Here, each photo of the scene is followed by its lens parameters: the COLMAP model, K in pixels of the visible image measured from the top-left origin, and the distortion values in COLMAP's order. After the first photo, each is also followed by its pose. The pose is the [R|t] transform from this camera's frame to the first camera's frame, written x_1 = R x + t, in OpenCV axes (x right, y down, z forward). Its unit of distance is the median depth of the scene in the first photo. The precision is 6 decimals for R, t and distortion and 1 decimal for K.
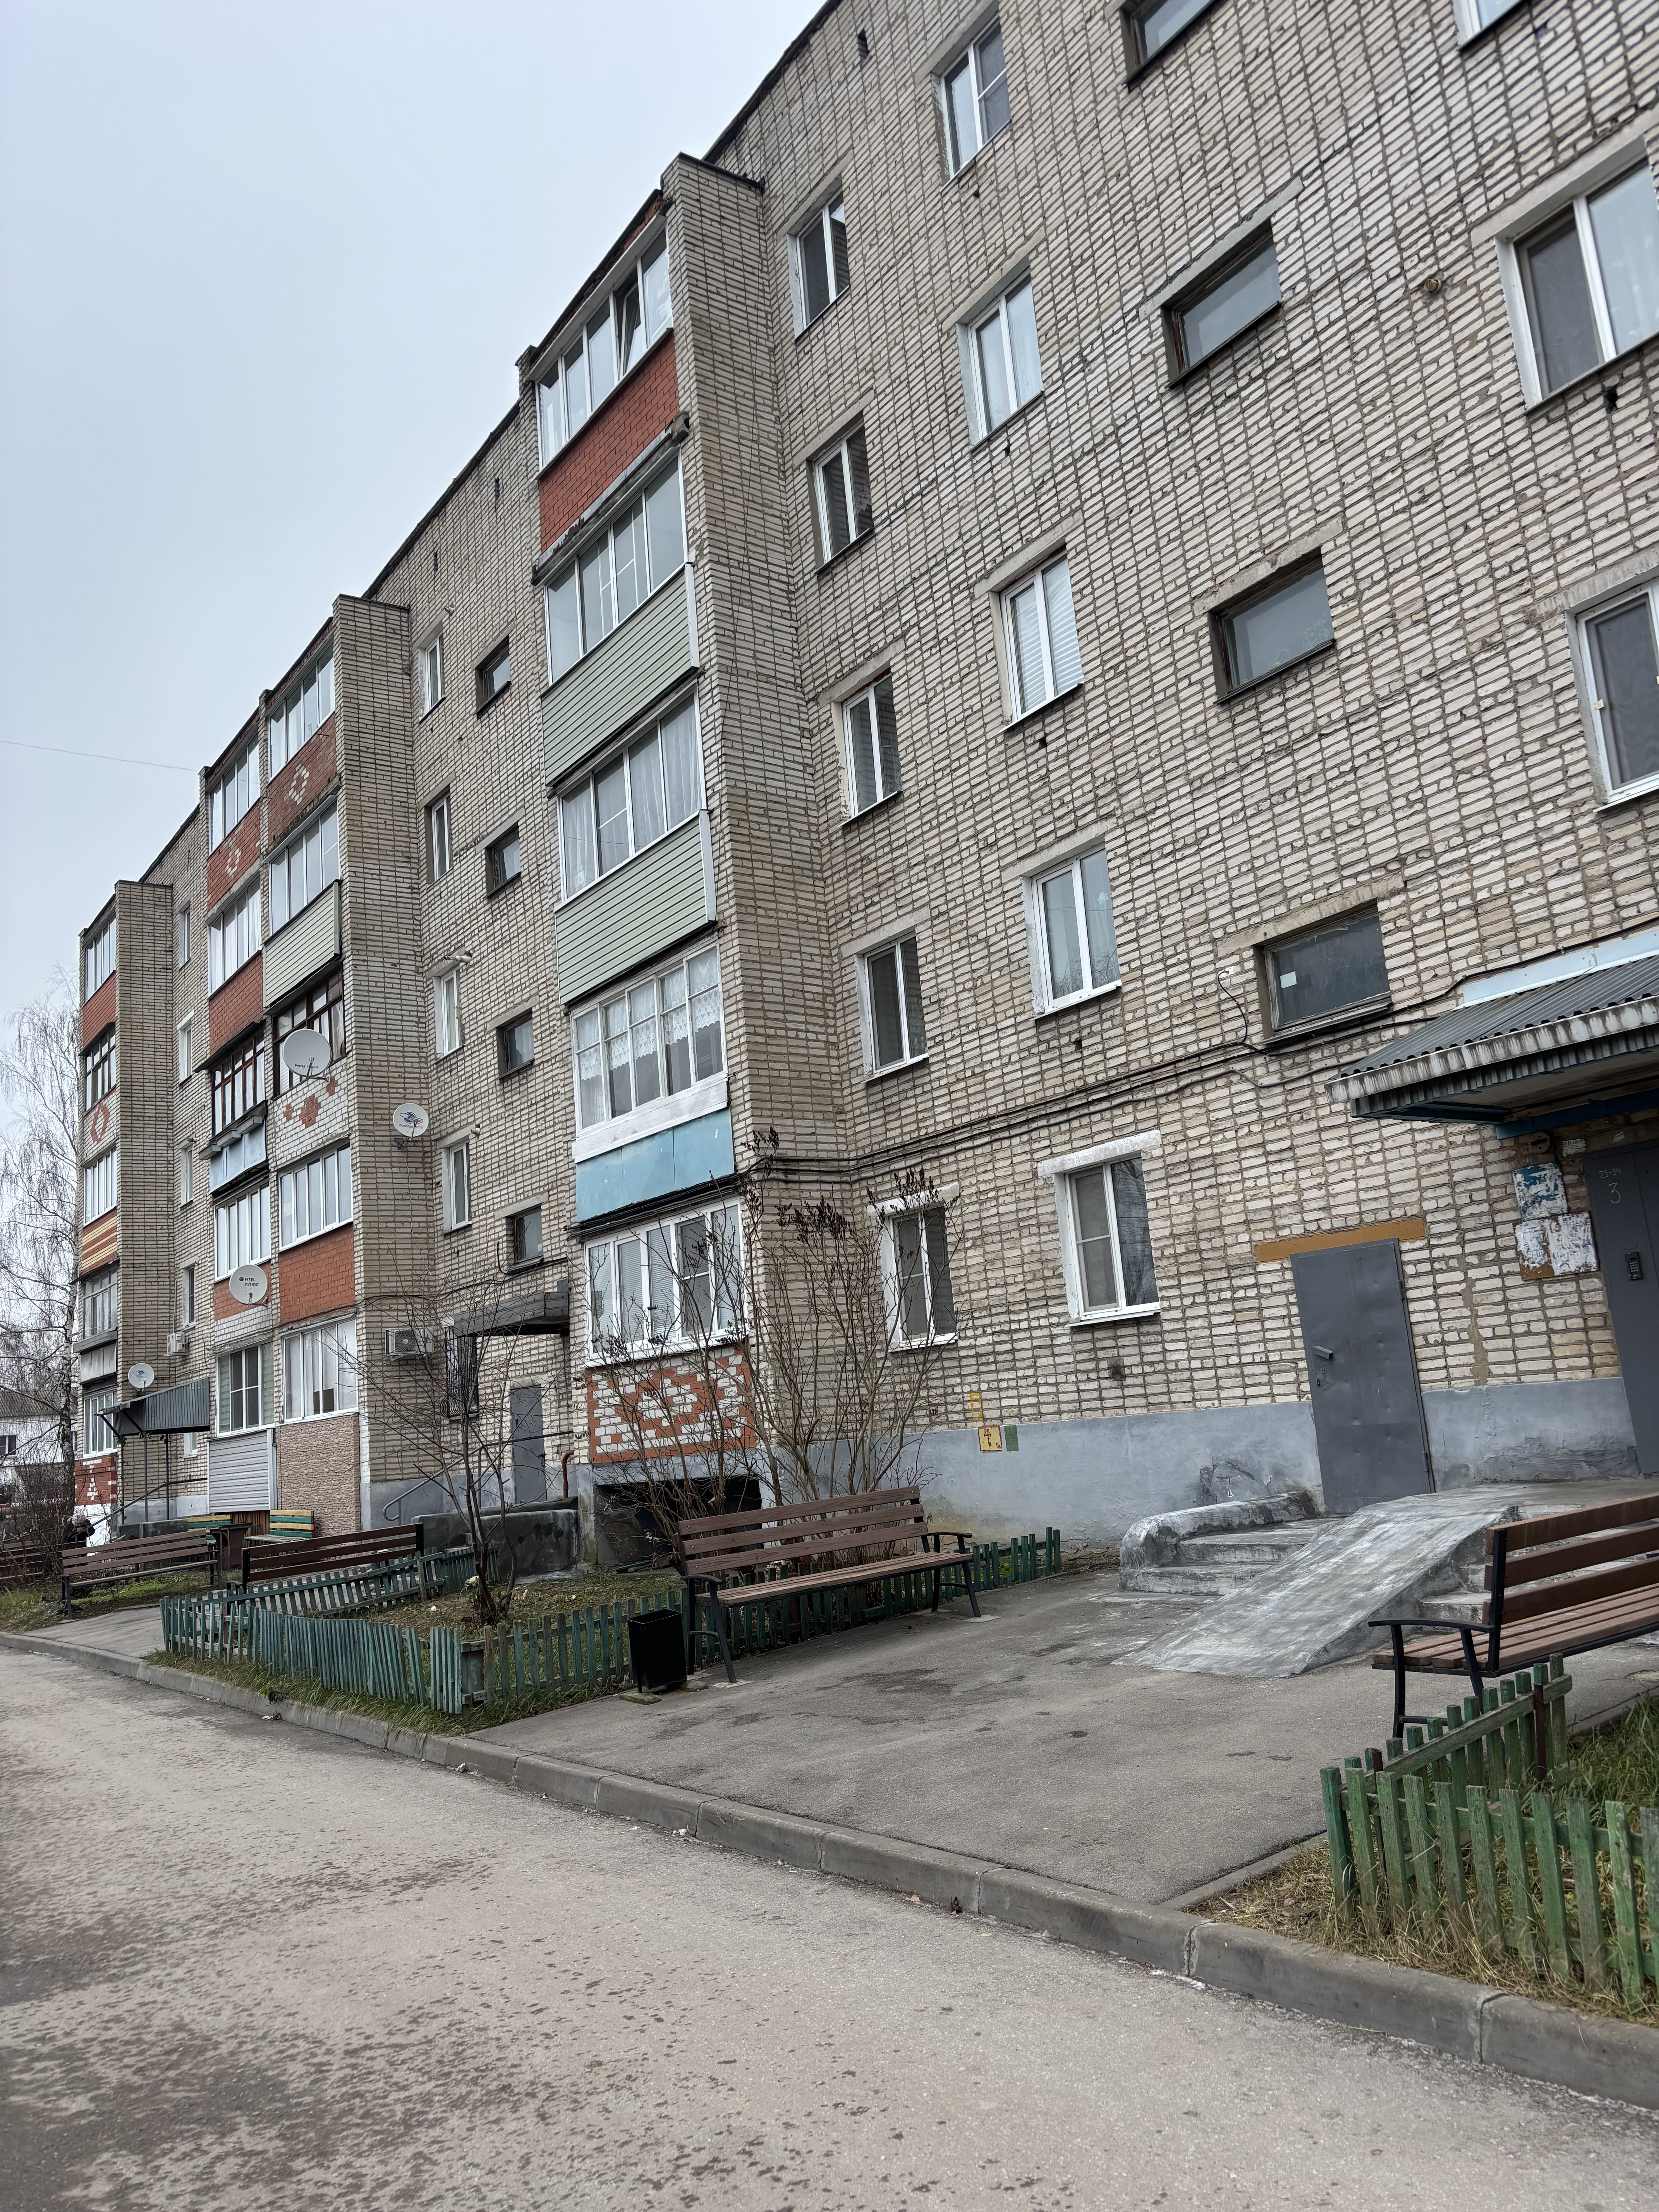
lens RADIAL K [[1691.2, 0, 829.5], [0, 1691.2, 1106.0], [0, 0, 1]] dist [0.003299, 0.002205]
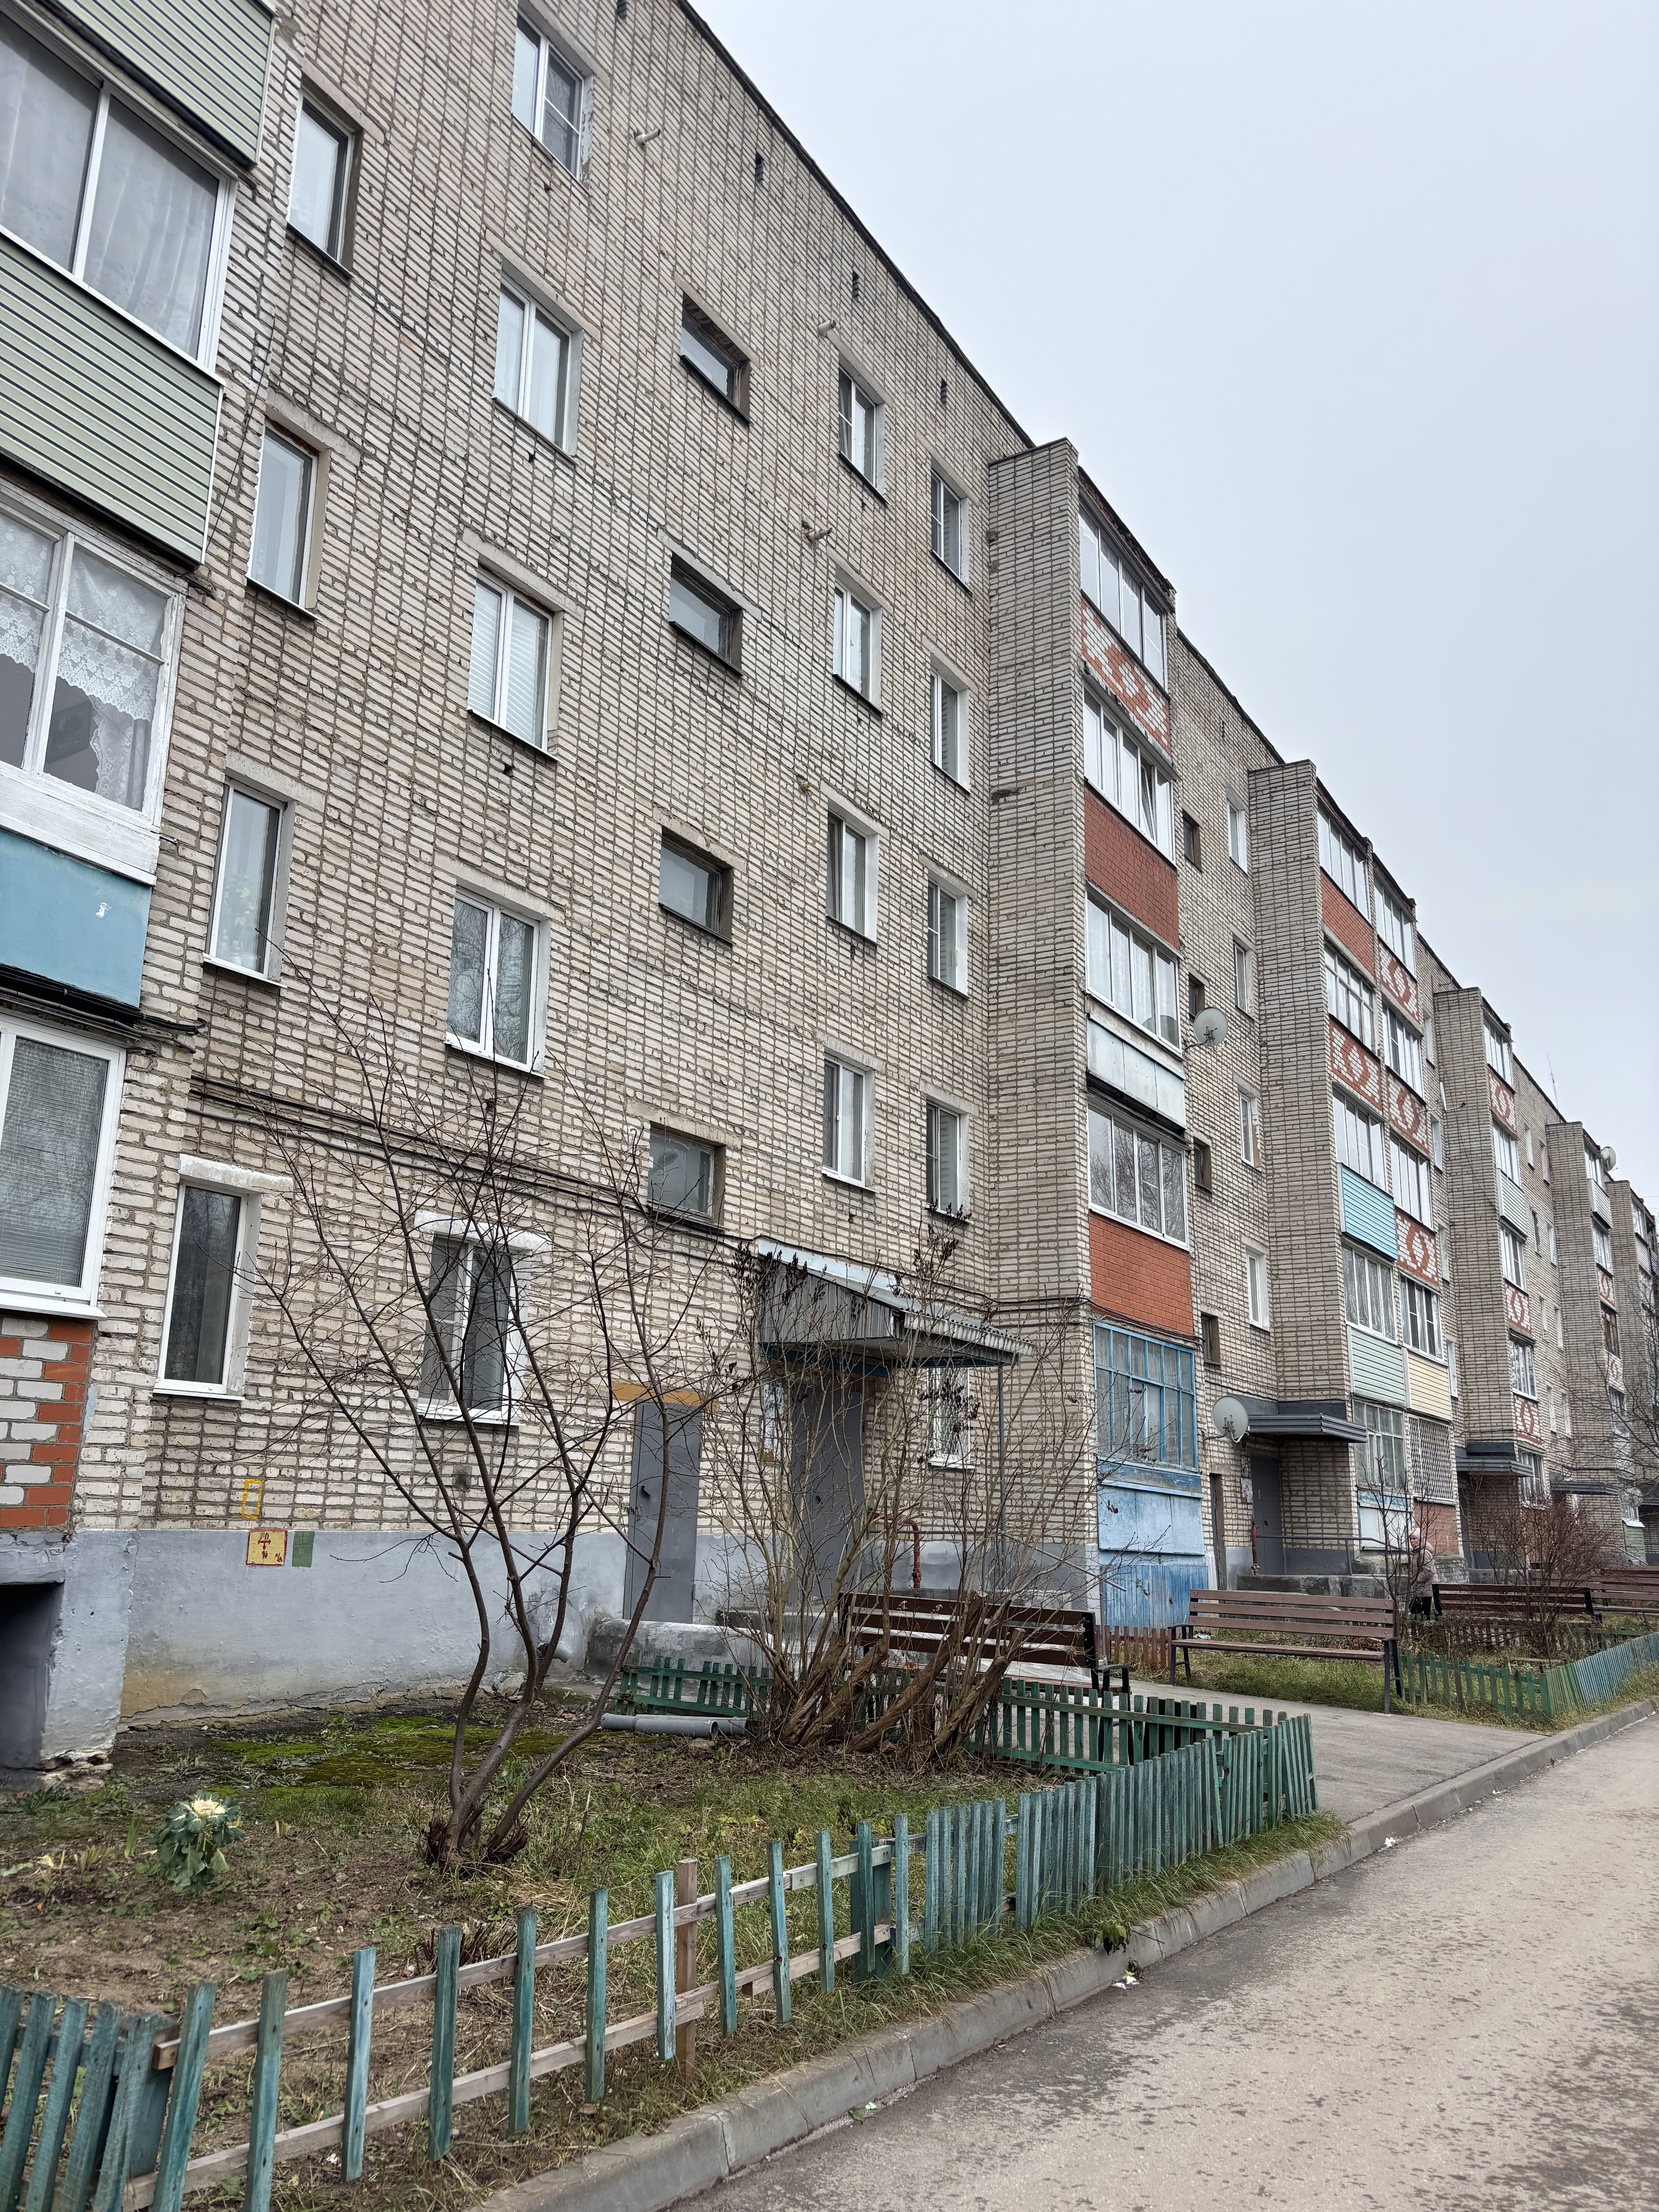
lens RADIAL K [[1681.7, 0, 829.5], [0, 1681.7, 1106.0], [0, 0, 1]] dist [-0.001093, -0.232851]
pose [[-0.419210, 0.296294, 0.858180, -0.662460], [-0.145594, 0.911074, -0.385677, 0.268900], [-0.896139, -0.286625, -0.338793, 1.104377]]
